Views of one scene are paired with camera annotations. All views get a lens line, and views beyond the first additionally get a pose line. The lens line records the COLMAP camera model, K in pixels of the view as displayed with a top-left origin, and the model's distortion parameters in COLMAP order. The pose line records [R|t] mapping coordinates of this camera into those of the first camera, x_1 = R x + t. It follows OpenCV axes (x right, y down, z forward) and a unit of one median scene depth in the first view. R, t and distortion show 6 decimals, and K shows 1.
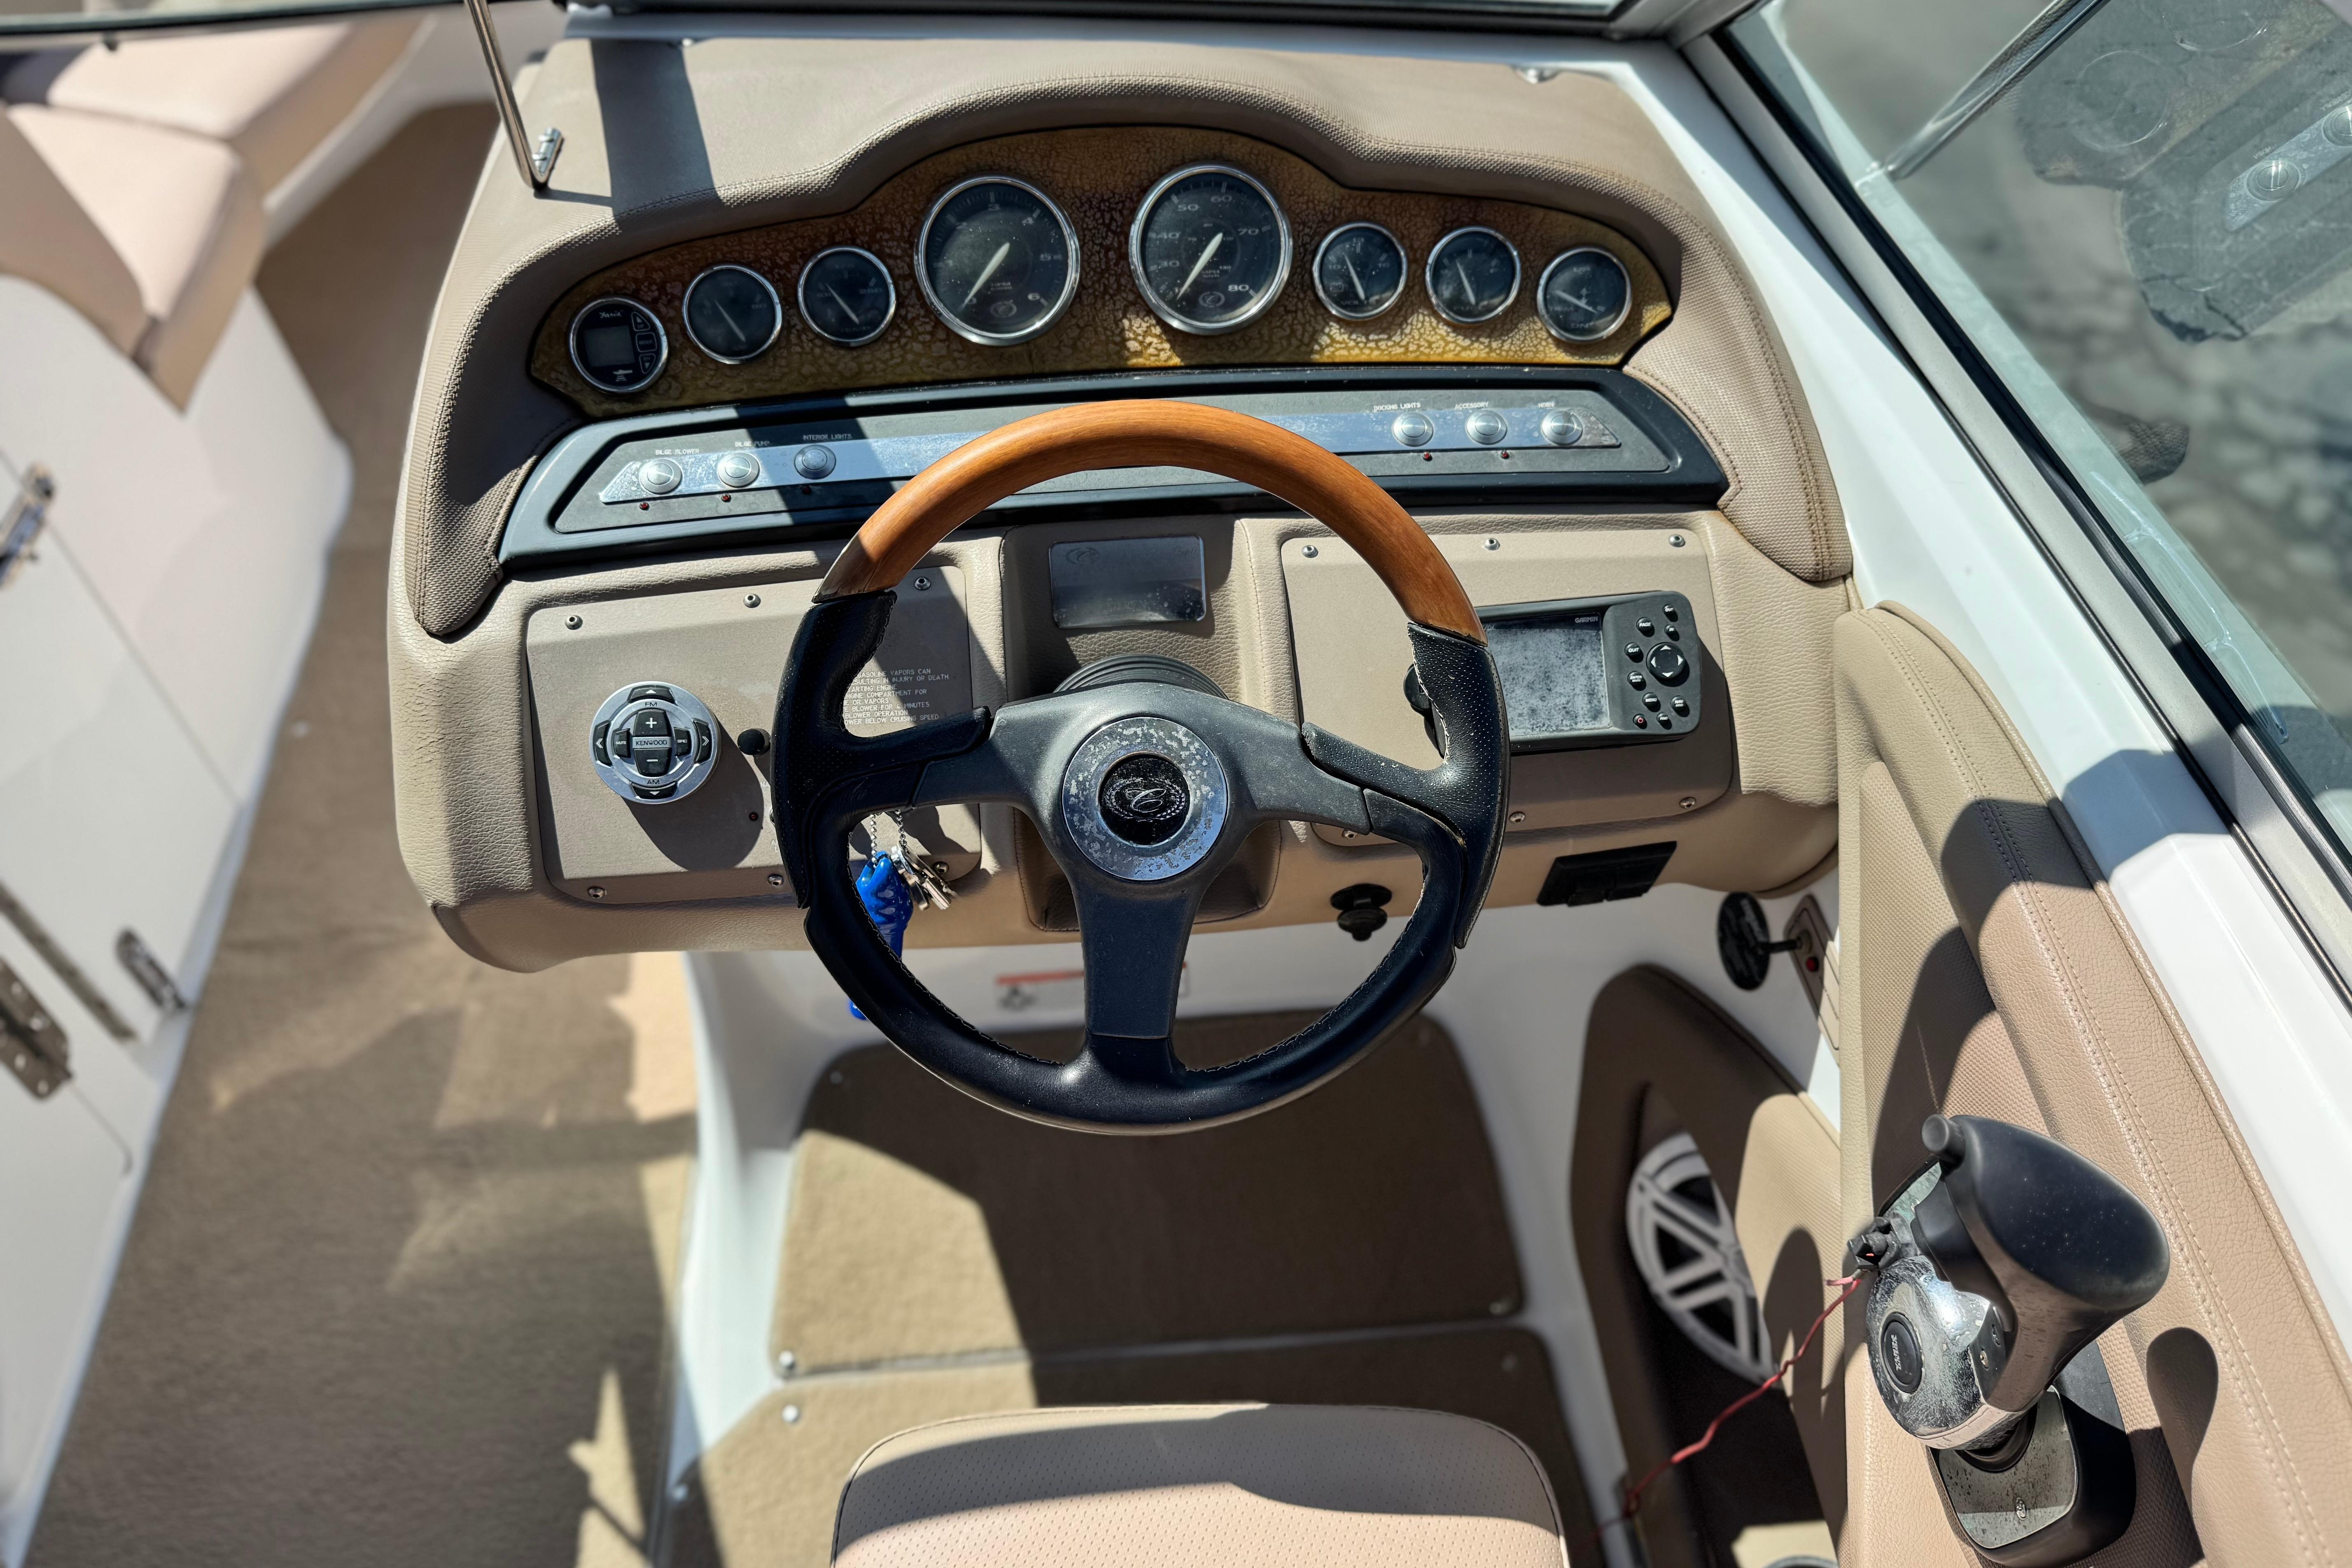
lens RADIAL K [[1659.1, 0, 1205.6], [0, 1659.1, 779.4], [0, 0, 1]] dist [0.091969, -0.140183]
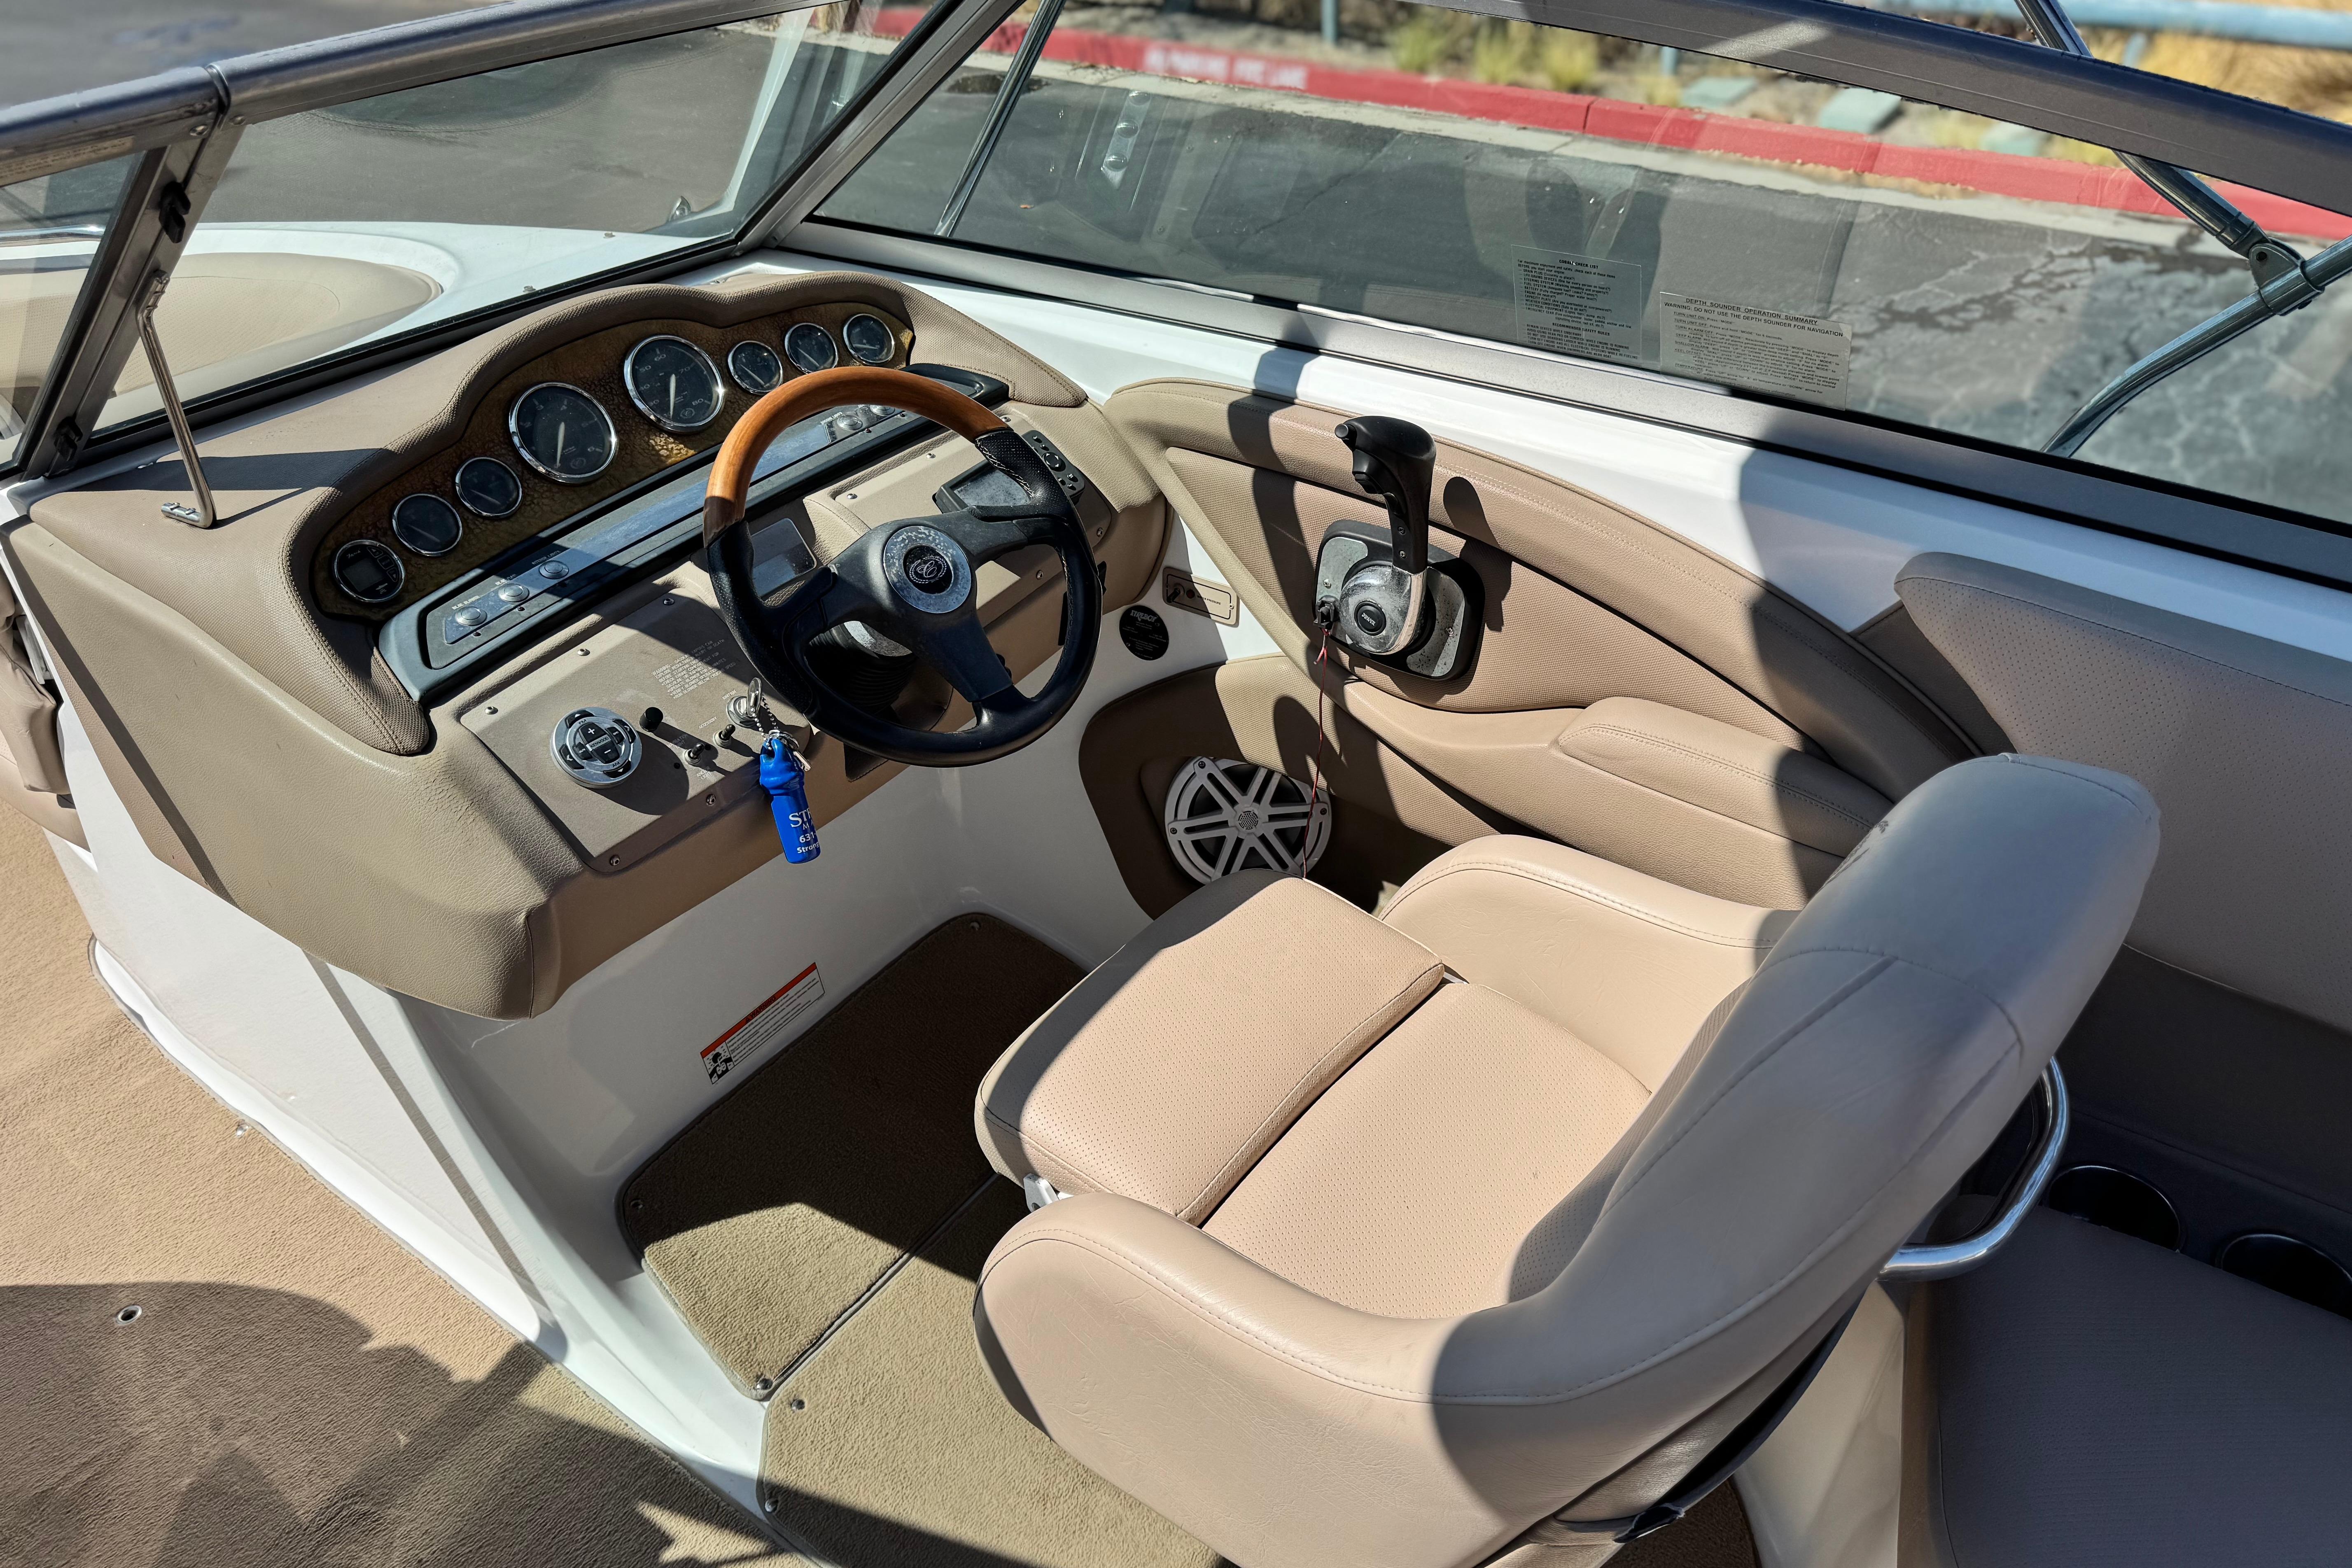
lens RADIAL K [[1659.1, 0, 1205.6], [0, 1659.1, 779.4], [0, 0, 1]] dist [0.091969, -0.140183]
pose [[0.647624, -0.470365, 0.599450, -0.837809], [0.604704, 0.795931, -0.028765, 0.348156], [-0.463591, 0.381118, 0.799895, -0.382208]]
